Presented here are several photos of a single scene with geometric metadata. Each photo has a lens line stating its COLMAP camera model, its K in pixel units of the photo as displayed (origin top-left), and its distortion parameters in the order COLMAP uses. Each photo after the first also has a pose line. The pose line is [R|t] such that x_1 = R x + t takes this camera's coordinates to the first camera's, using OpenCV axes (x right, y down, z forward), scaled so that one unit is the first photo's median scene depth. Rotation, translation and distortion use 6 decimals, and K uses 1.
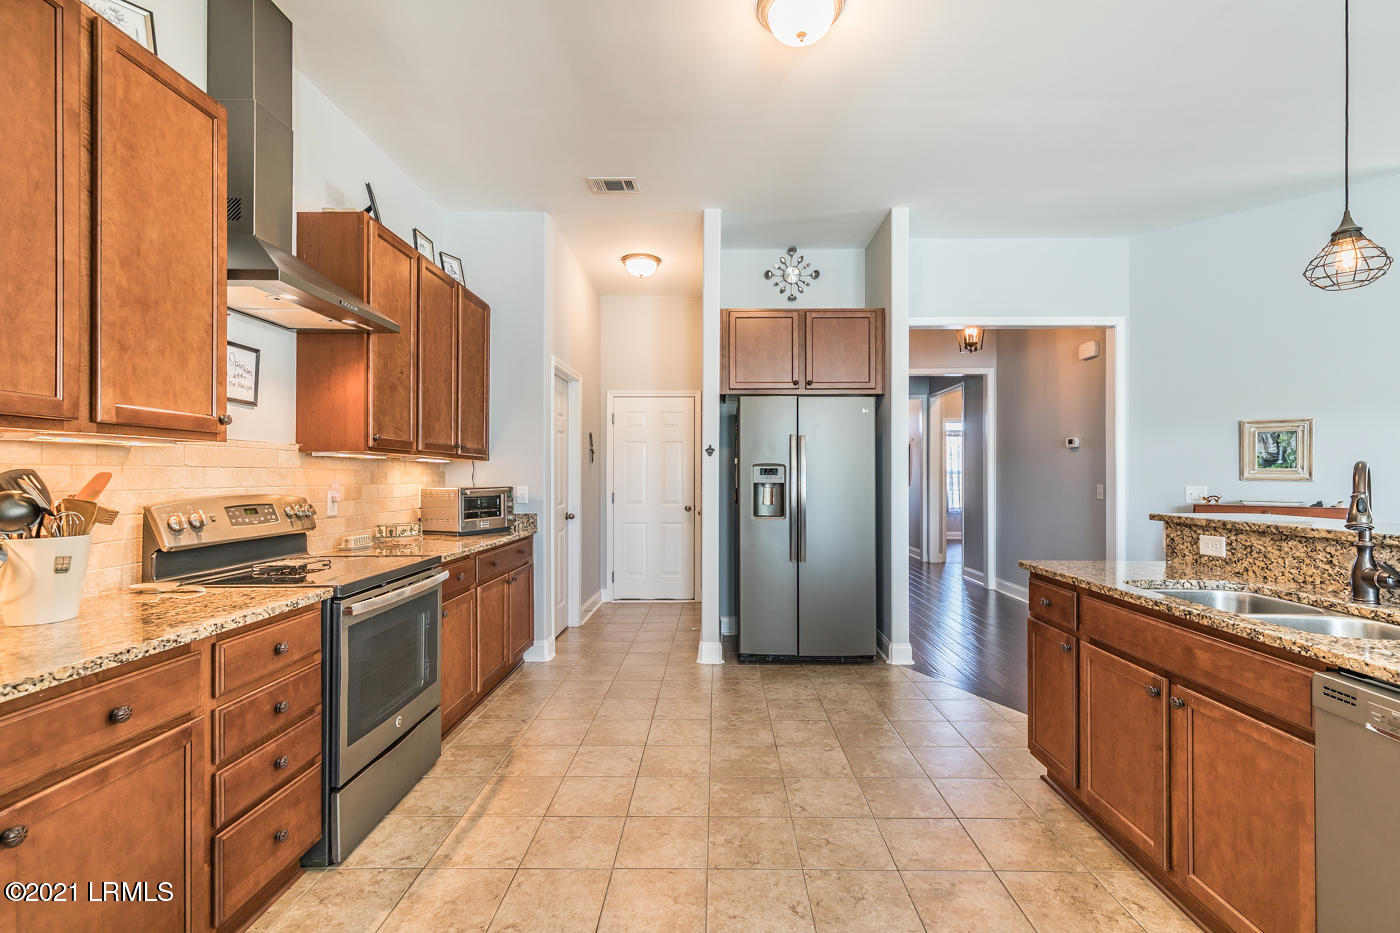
lens RADIAL K [[626.6, 0, 719.4], [0, 626.6, 472.2], [0, 0, 1]] dist [0.010738, -0.002972]
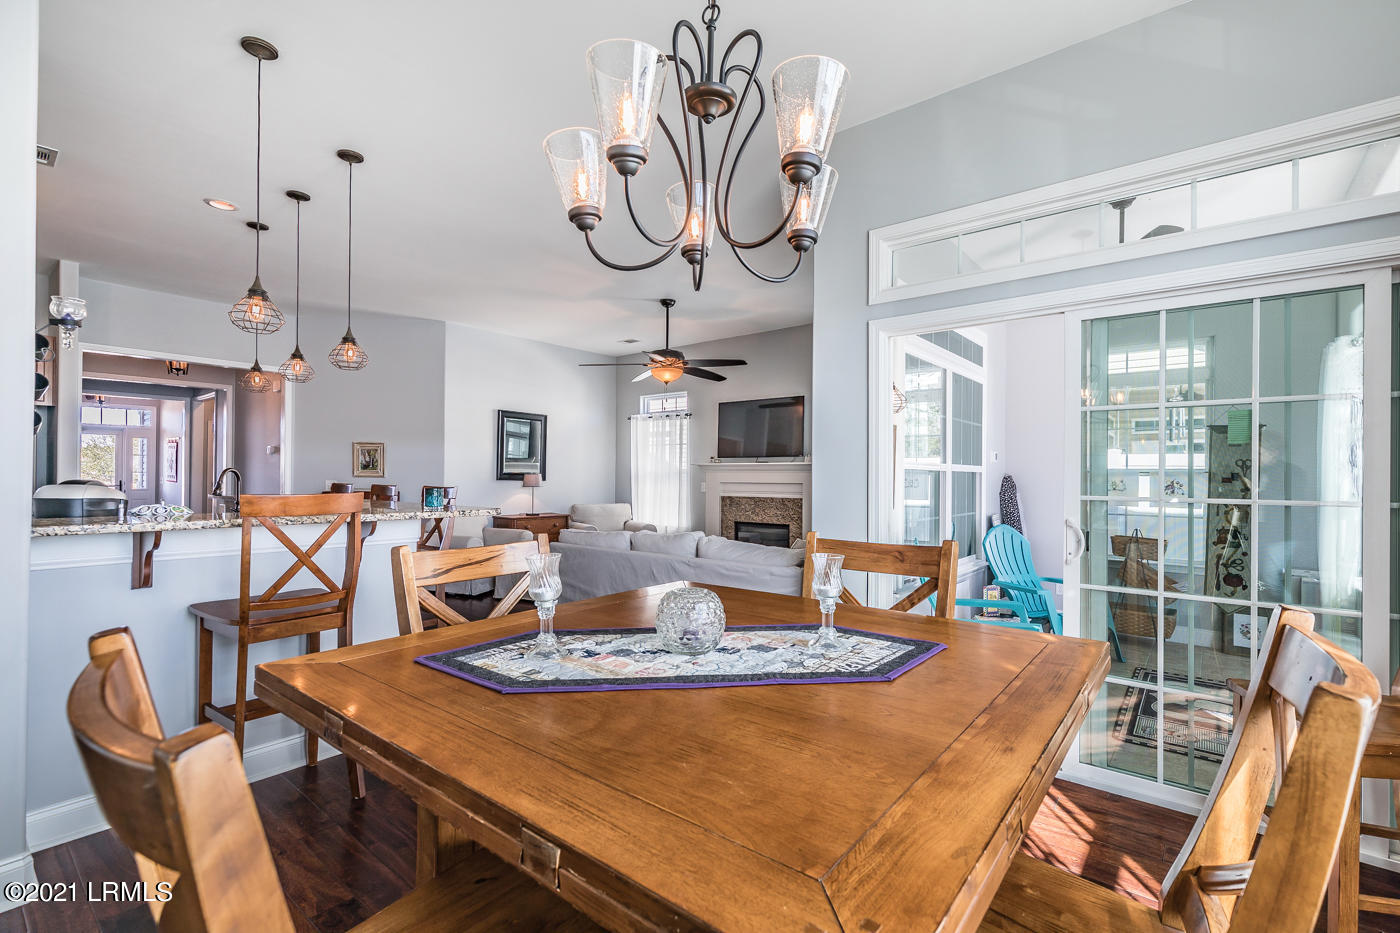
lens RADIAL K [[626.6, 0, 706.4], [0, 626.6, 469.1], [0, 0, 1]] dist [0.010738, -0.002972]
pose [[0.628973, 0.011186, 0.777346, 0.146307], [-0.010134, 0.999929, -0.006190, -0.010207], [-0.777361, -0.003984, 0.629042, -1.067222]]
